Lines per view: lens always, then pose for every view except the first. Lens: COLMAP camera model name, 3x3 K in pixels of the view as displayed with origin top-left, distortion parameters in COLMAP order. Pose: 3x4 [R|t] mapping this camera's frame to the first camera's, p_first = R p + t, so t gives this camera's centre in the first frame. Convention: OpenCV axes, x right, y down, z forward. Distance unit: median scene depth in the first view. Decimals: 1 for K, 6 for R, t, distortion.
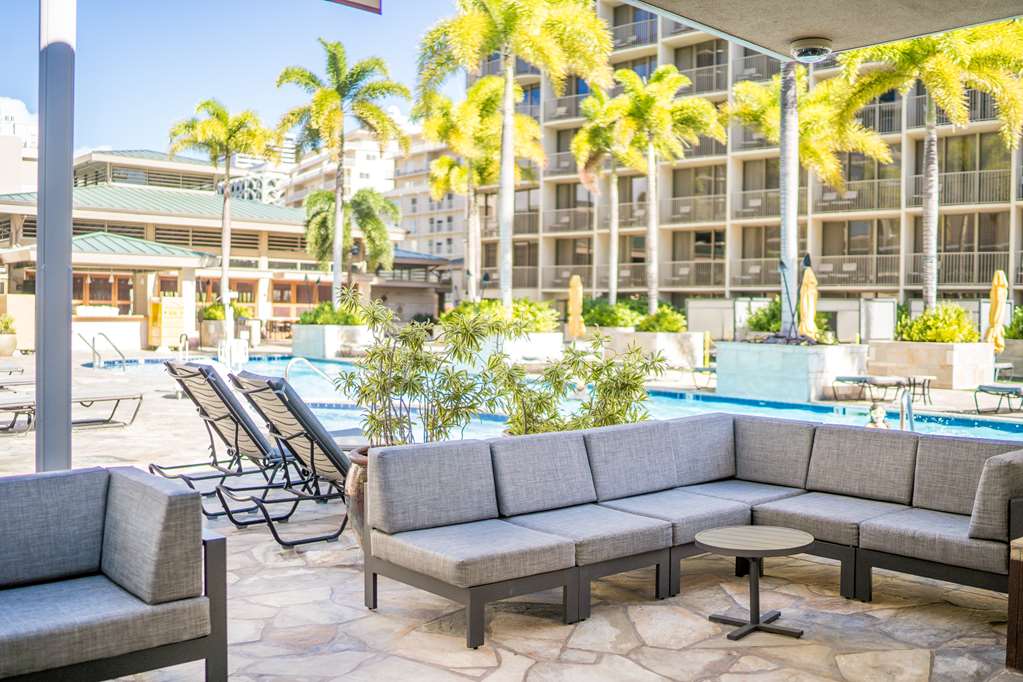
lens RADIAL K [[1011.4, 0, 501.2], [0, 1011.4, 337.6], [0, 0, 1]] dist [-0.067487, 0.000000]
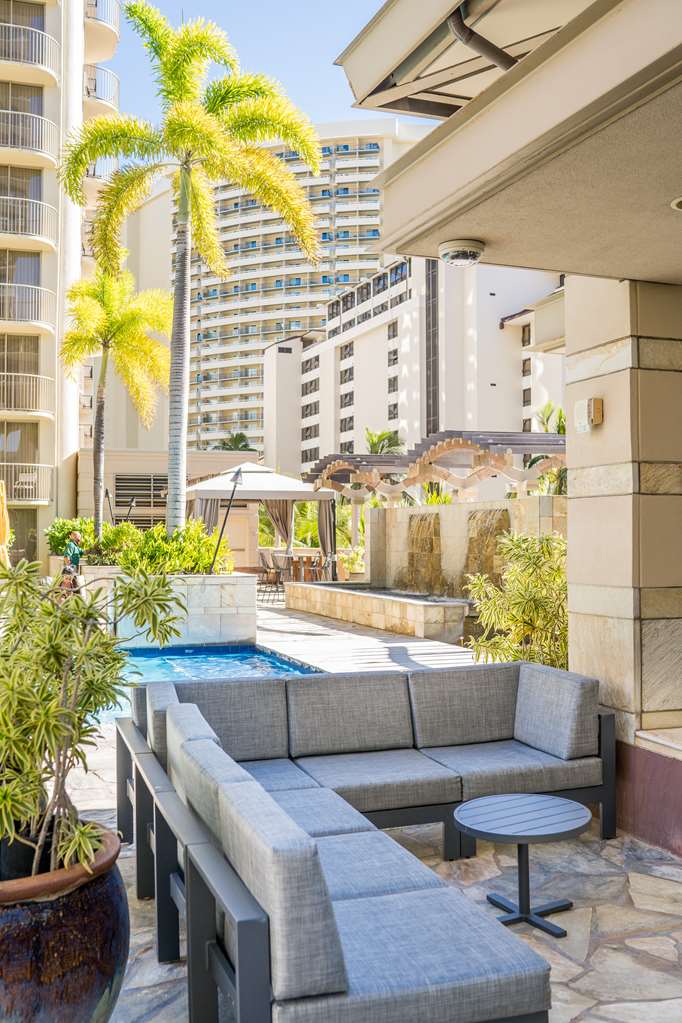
lens RADIAL K [[1011.4, 0, 359.5], [0, 1011.4, 530.7], [0, 0, 1]] dist [-0.067487, 0.000000]
pose [[0.363512, -0.006556, 0.931566, -0.163654], [0.035136, 0.999360, -0.006677, -0.011097], [-0.930927, 0.035158, 0.363510, 0.224388]]
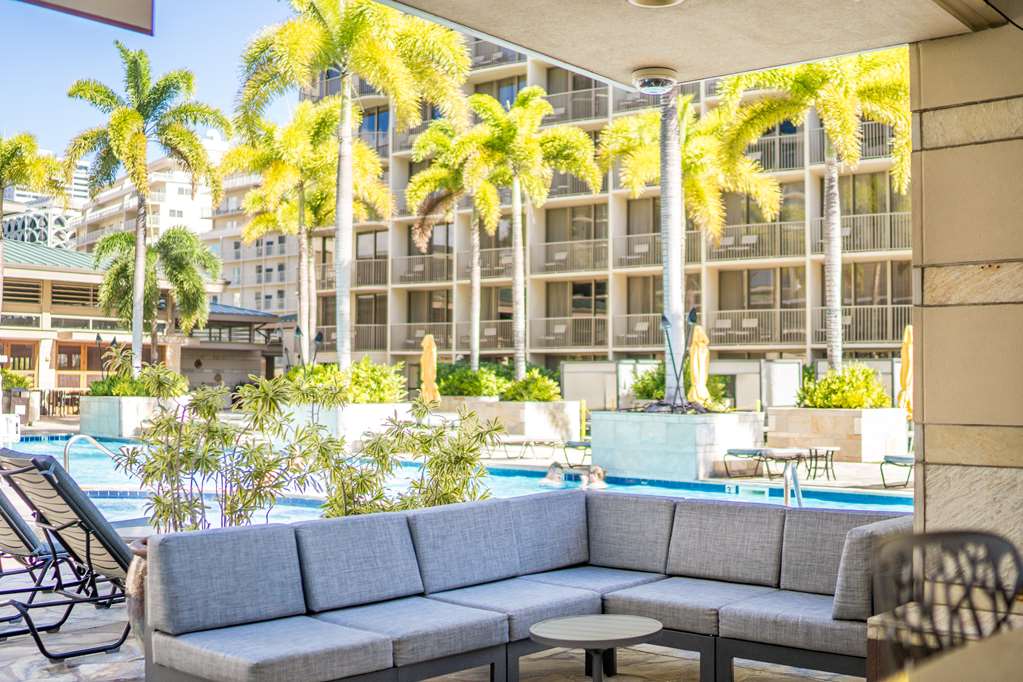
lens RADIAL K [[1226.0, 0, 517.0], [0, 1226.0, 336.5], [0, 0, 1]] dist [-0.084353, 0.000000]
pose [[0.990530, -0.003635, 0.137252, 0.010305], [0.011919, 0.998152, -0.059584, 0.002144], [-0.136781, 0.060655, 0.988743, -0.017532]]
